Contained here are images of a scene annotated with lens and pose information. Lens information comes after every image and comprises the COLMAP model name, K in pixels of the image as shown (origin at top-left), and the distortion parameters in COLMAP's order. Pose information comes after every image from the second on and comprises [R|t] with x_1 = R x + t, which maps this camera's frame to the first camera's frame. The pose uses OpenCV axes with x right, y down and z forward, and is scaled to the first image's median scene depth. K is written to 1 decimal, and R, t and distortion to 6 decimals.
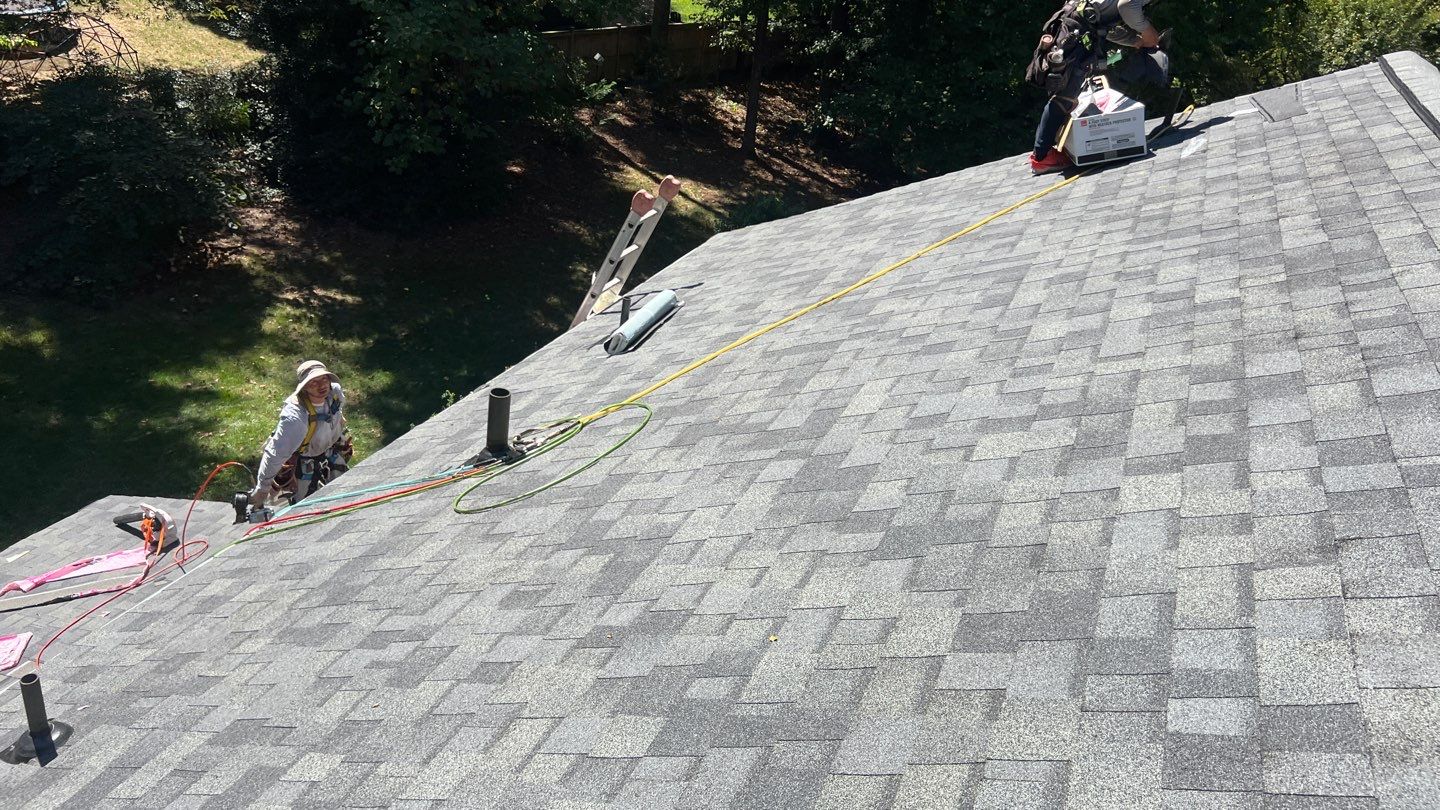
lens RADIAL K [[1061.6, 0, 720.0], [0, 1061.6, 405.0], [0, 0, 1]] dist [0.083626, -0.115590]
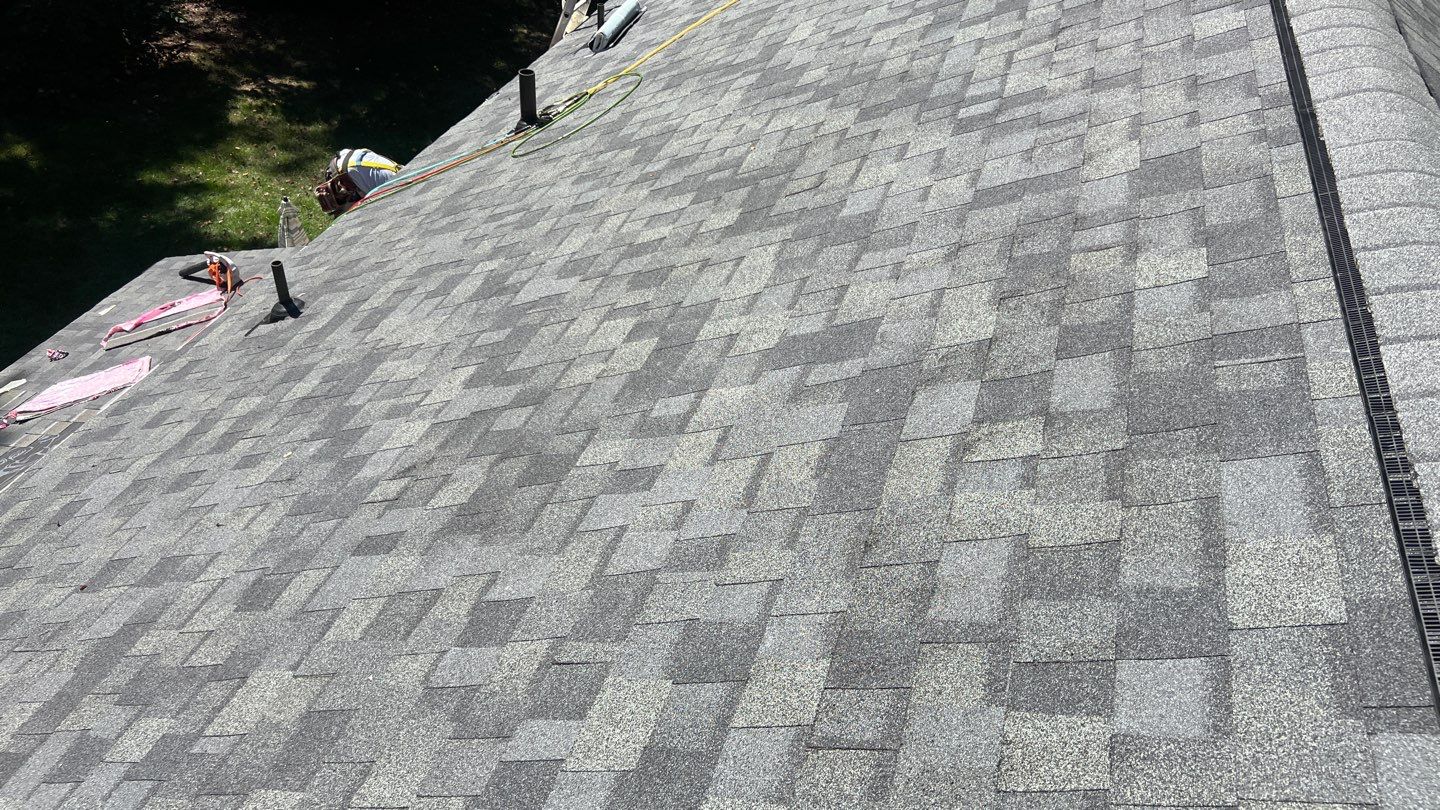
lens RADIAL K [[1030.7, 0, 720.0], [0, 1030.7, 405.0], [0, 0, 1]] dist [0.040178, -0.040490]
pose [[0.992859, -0.117130, 0.022604, -0.038156], [0.109251, 0.968910, 0.221985, 0.108621], [-0.047902, -0.217930, 0.974788, -0.299716]]
